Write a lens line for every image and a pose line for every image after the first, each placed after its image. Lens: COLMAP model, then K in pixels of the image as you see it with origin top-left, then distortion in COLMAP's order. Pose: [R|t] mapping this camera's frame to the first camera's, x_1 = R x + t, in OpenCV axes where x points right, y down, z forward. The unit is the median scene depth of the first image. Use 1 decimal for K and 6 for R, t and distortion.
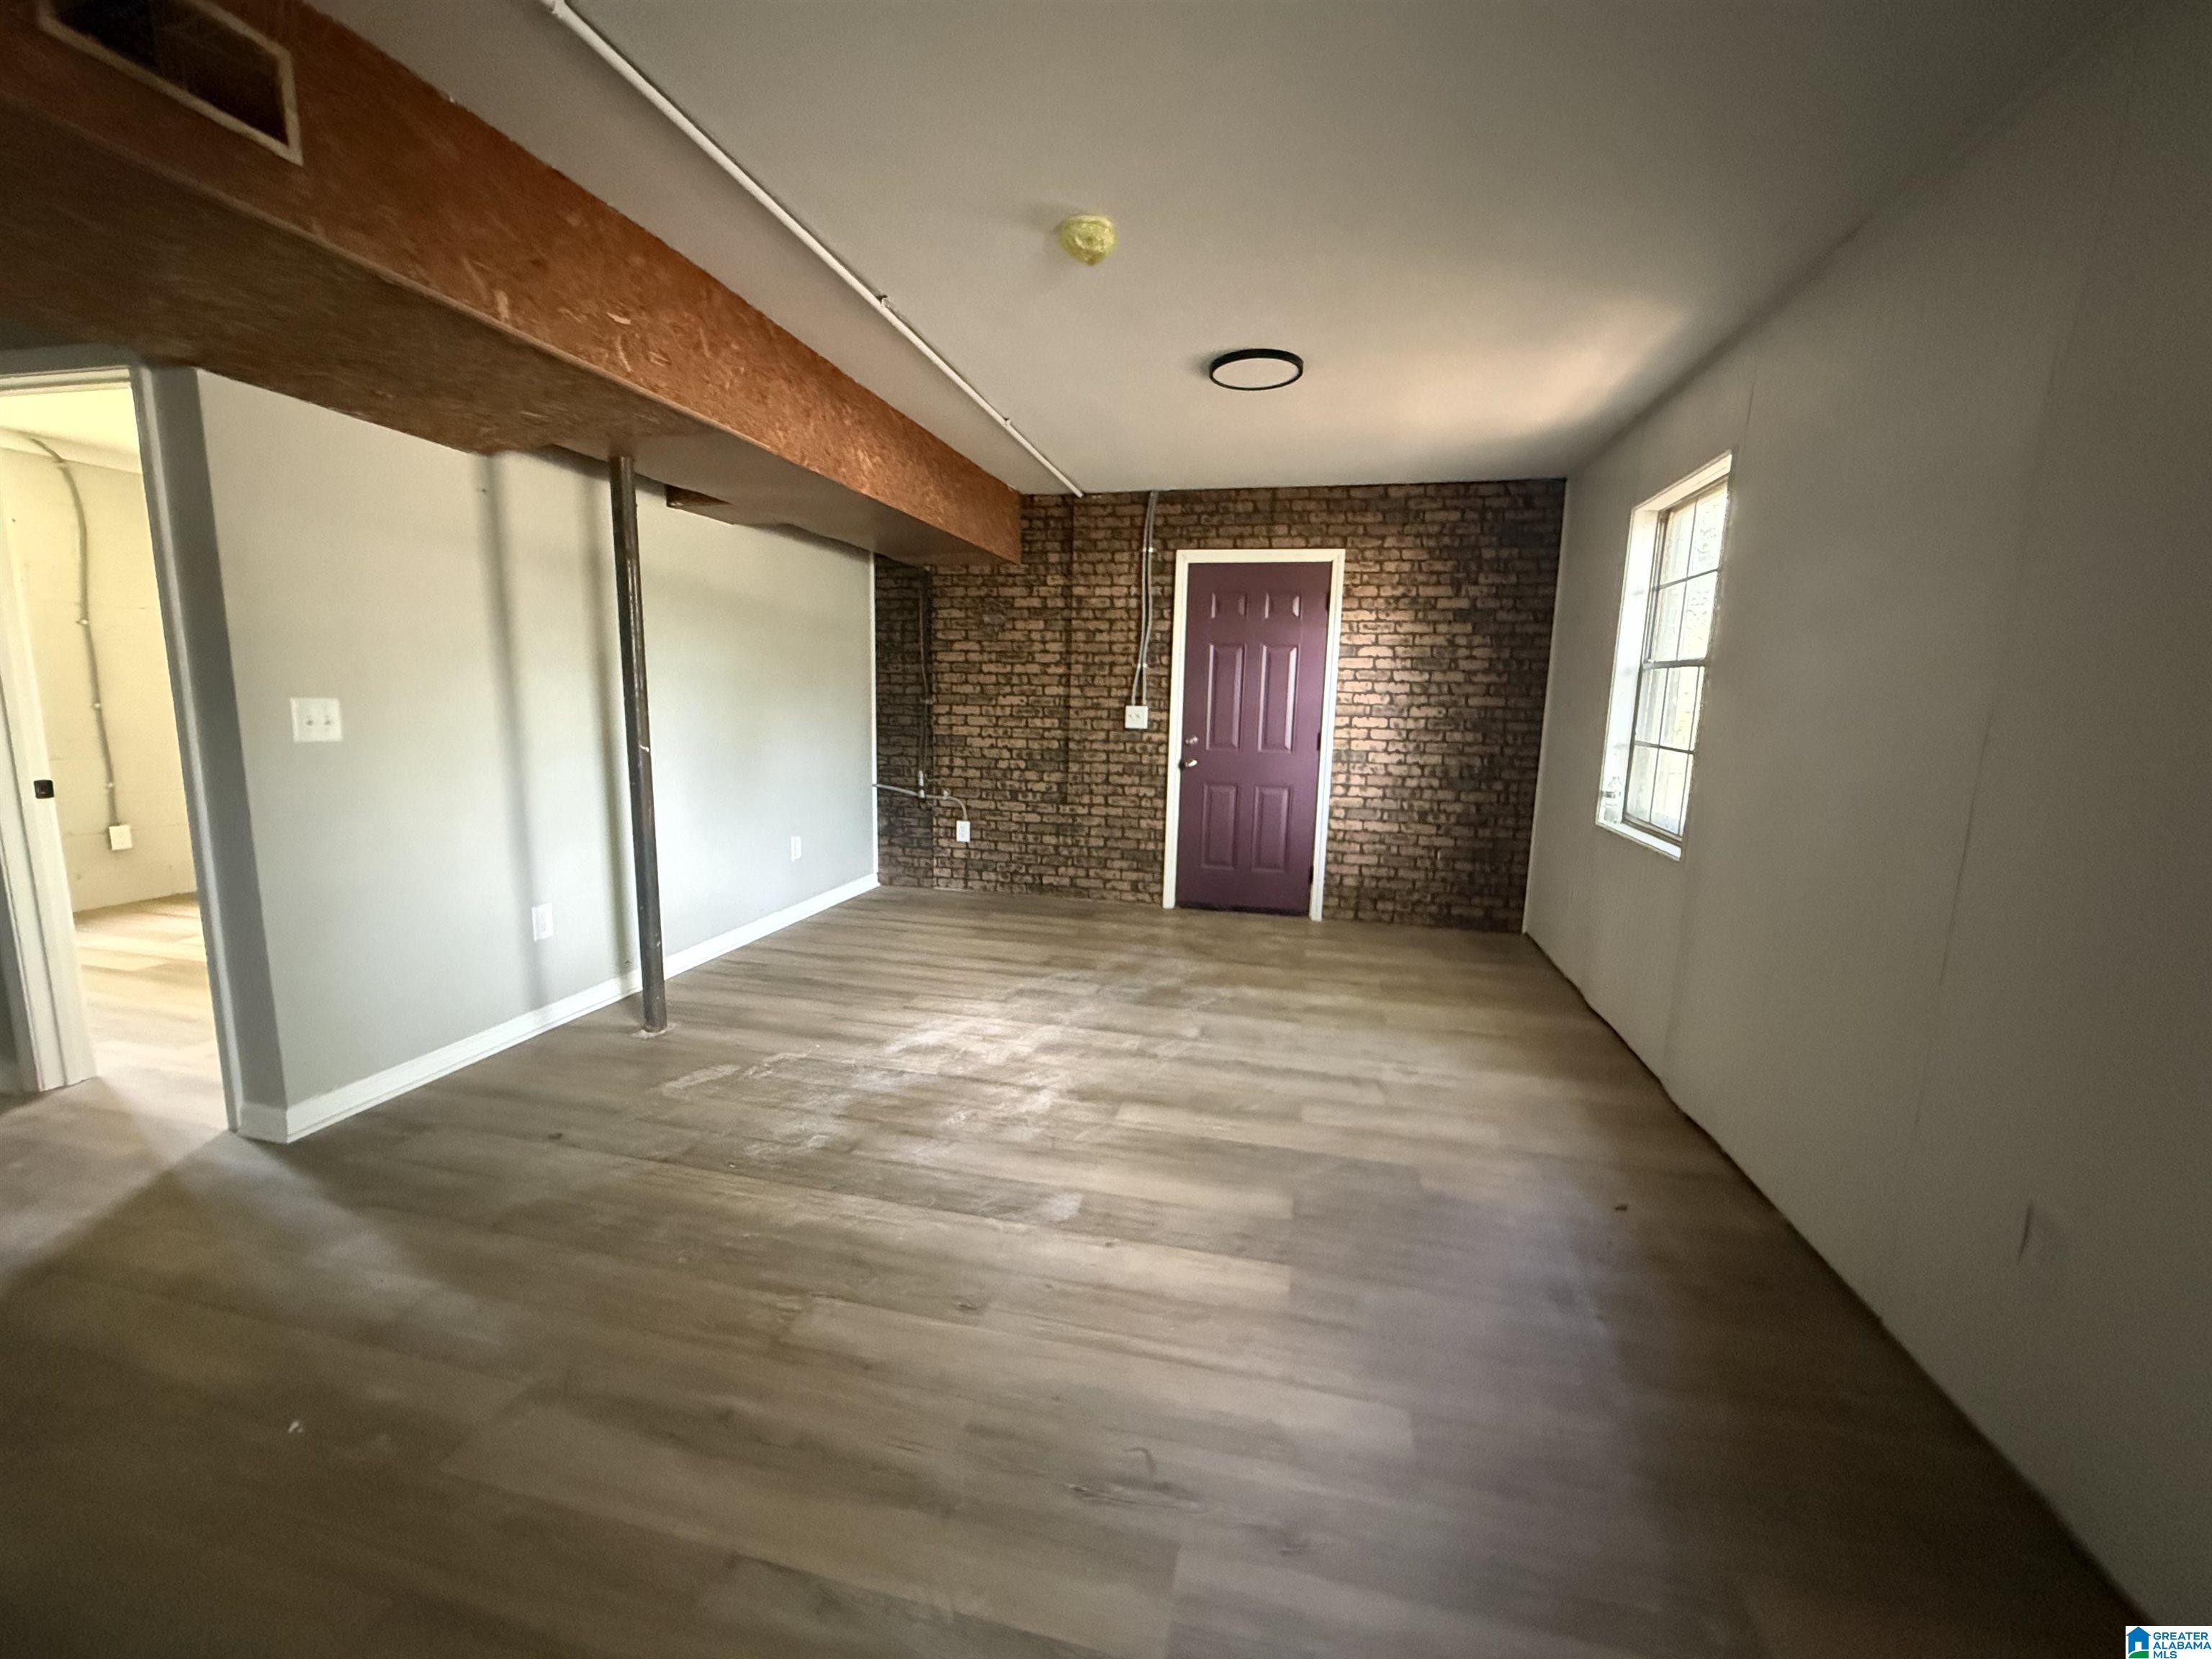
lens RADIAL K [[884.4, 0, 1101.5], [0, 884.4, 825.0], [0, 0, 1]] dist [-0.001397, -0.000255]
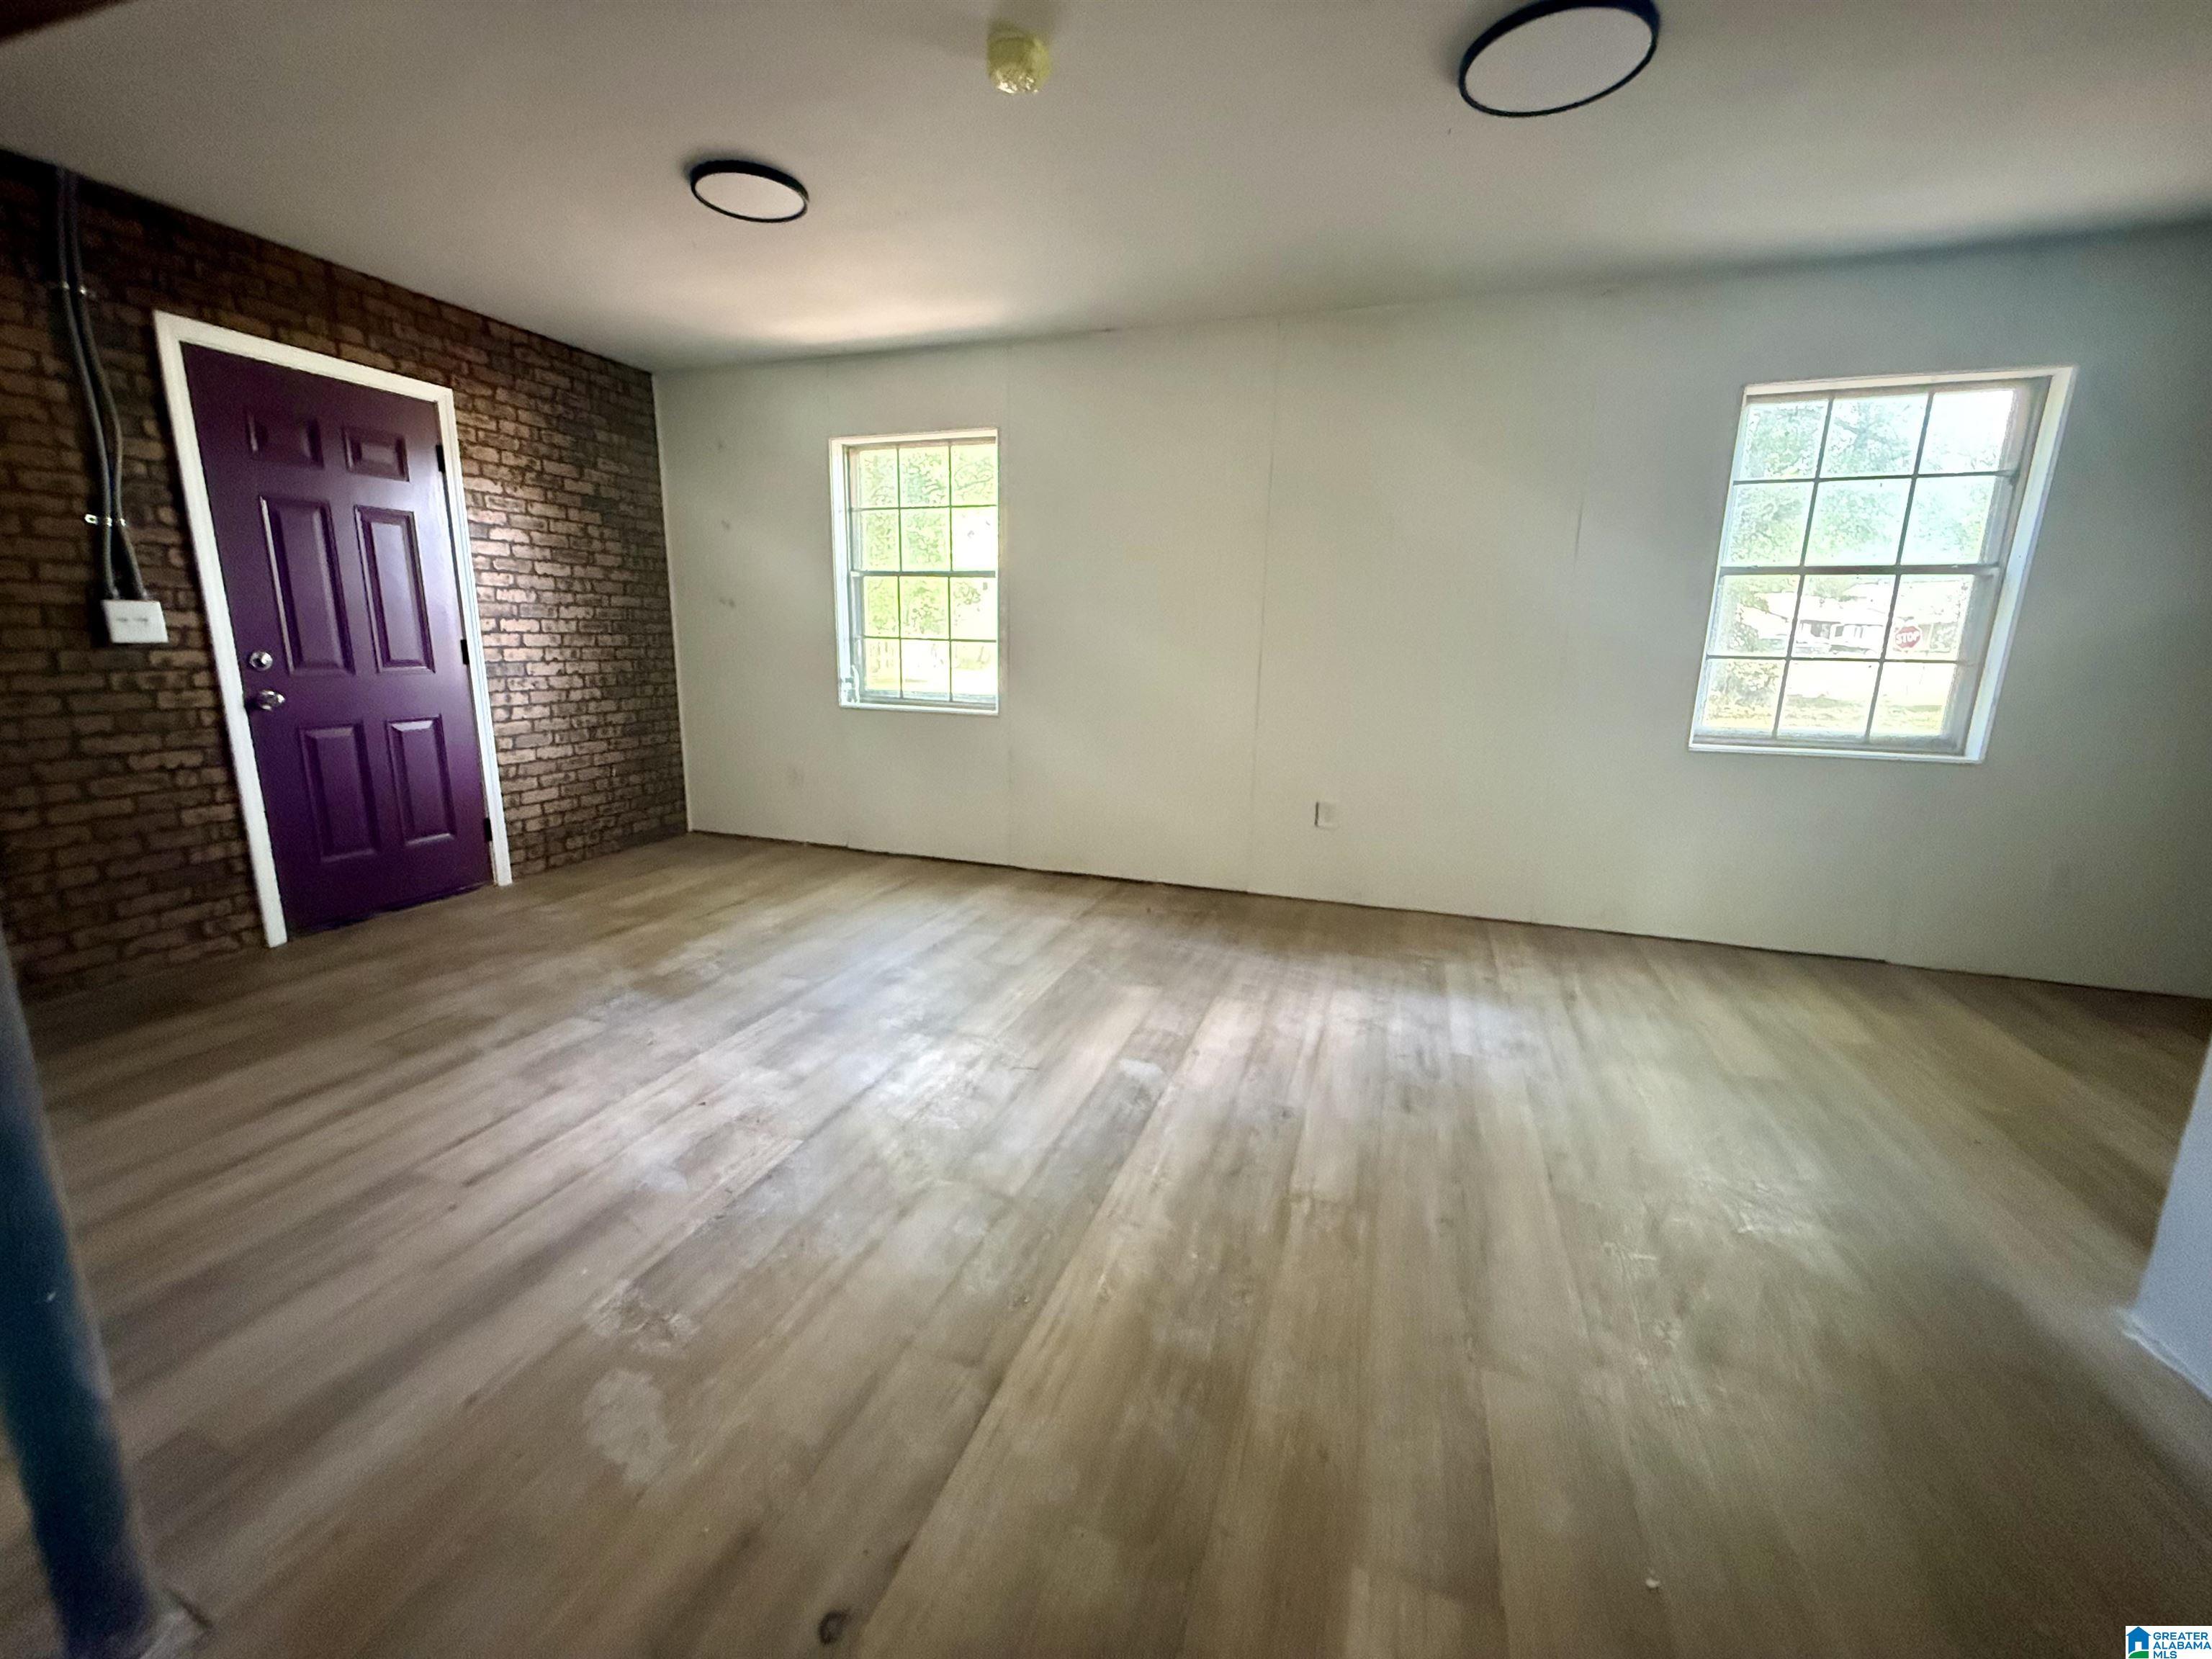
lens RADIAL K [[884.4, 0, 1101.5], [0, 884.4, 825.0], [0, 0, 1]] dist [-0.001397, -0.000255]
pose [[0.102908, -0.230870, 0.967527, -0.469587], [0.129630, 0.967509, 0.217078, -0.046736], [-0.986208, 0.103082, 0.129493, 0.396551]]
